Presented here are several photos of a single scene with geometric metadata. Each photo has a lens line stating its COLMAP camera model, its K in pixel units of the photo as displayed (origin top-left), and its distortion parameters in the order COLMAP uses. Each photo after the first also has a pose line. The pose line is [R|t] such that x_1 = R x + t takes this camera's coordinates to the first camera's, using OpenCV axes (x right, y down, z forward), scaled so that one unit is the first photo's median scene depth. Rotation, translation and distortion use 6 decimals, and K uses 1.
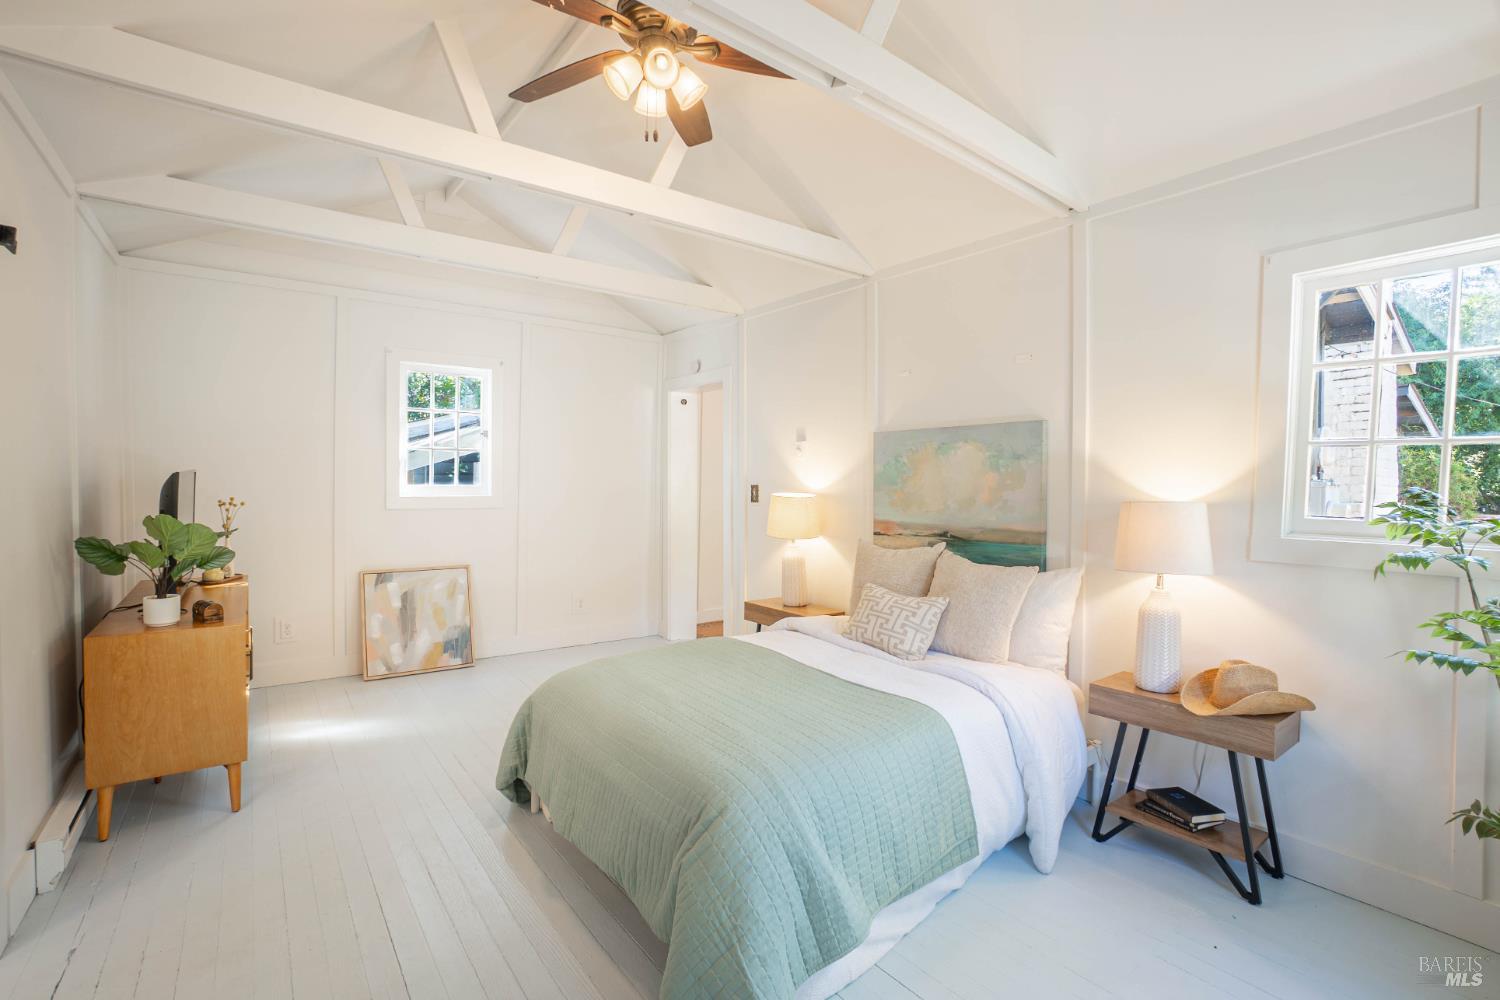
lens RADIAL K [[647.0, 0, 756.9], [0, 647.0, 499.2], [0, 0, 1]] dist [-0.046369, -0.000082]
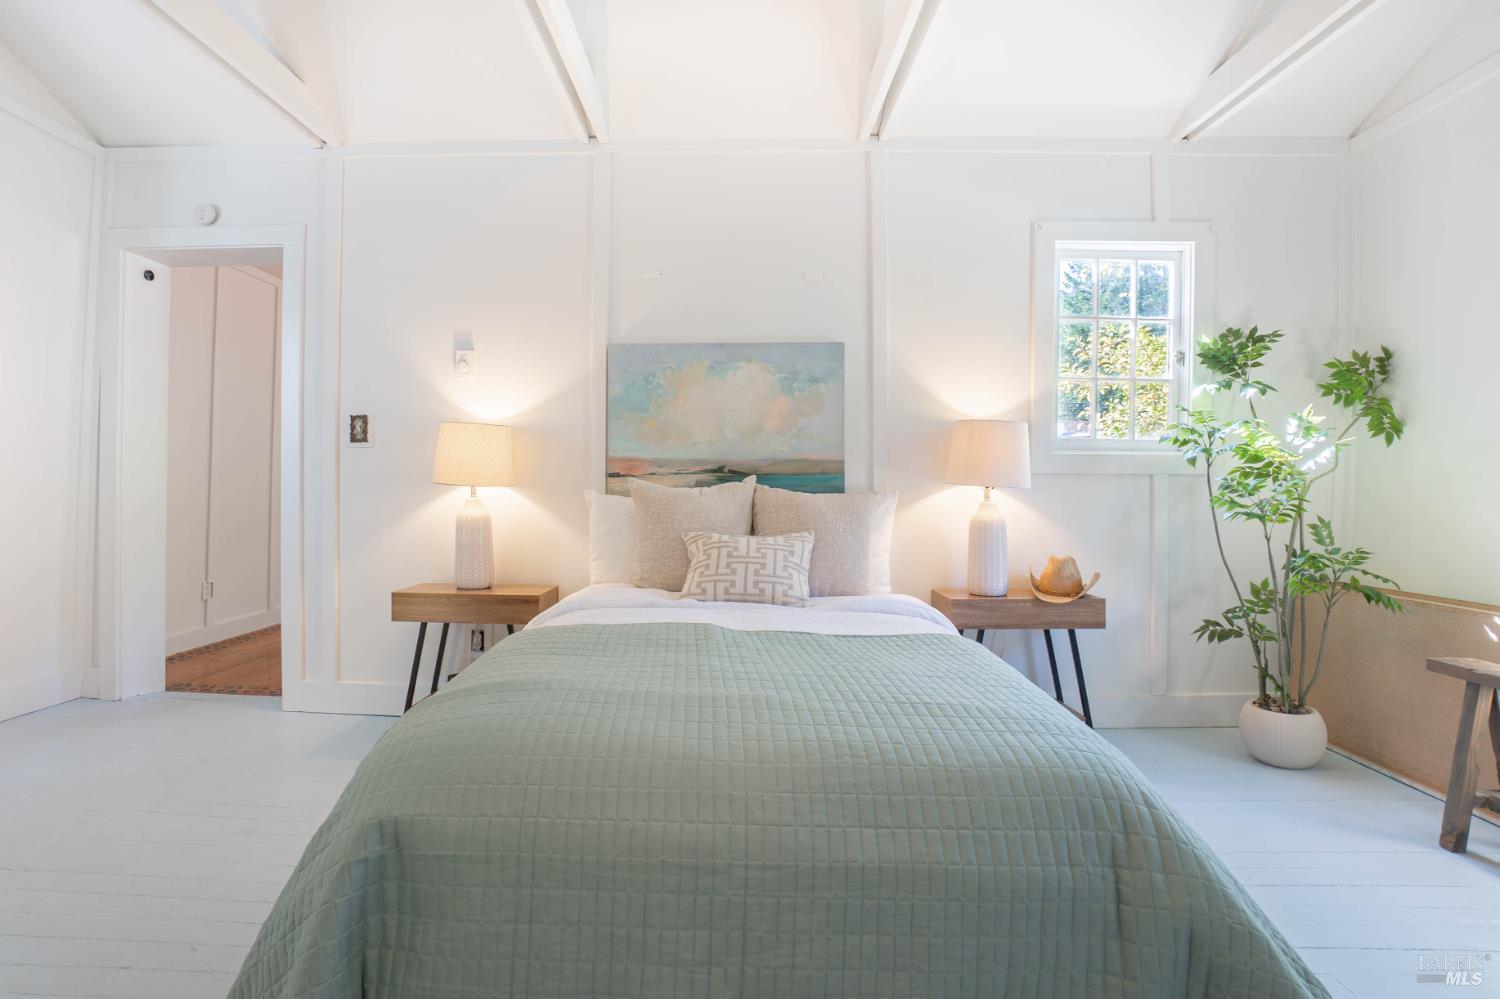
lens RADIAL K [[667.9, 0, 736.3], [0, 667.9, 500.6], [0, 0, 1]] dist [-0.064421, 0.022681]
pose [[0.643811, -0.031634, 0.764530, -0.382834], [0.016477, 0.999487, 0.027481, 0.074462], [-0.765007, -0.005095, 0.644002, 0.431690]]
